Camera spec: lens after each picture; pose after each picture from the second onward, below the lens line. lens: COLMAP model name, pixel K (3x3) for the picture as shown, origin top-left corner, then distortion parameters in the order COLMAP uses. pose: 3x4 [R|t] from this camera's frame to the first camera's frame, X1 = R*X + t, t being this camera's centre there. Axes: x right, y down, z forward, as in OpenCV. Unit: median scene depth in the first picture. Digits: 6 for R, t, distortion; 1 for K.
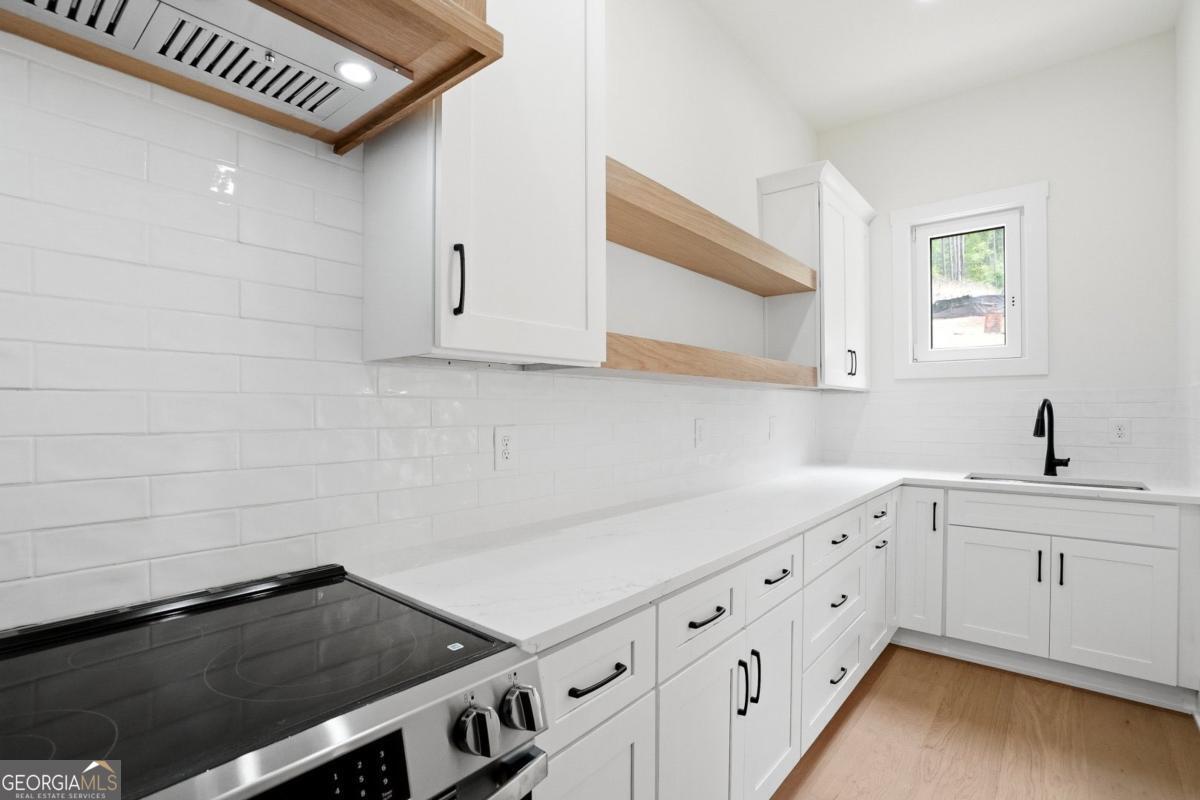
lens RADIAL K [[554.3, 0, 601.1], [0, 554.3, 402.3], [0, 0, 1]] dist [-0.005223, 0.001711]
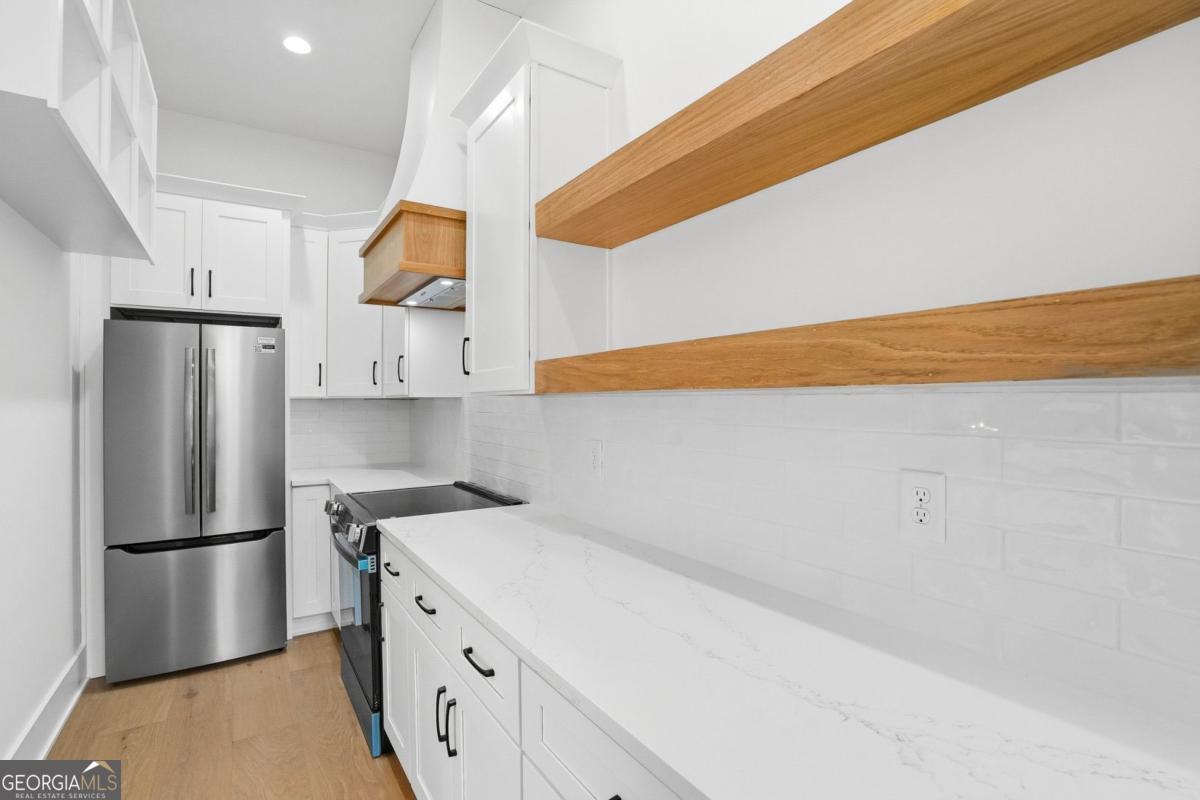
lens RADIAL K [[554.3, 0, 599.5], [0, 554.3, 399.0], [0, 0, 1]] dist [-0.005223, 0.001711]
pose [[-0.283511, -0.004716, -0.958957, 0.898025], [0.003617, 0.999976, -0.005987, -0.036975], [0.958962, -0.005166, -0.283487, 1.235490]]
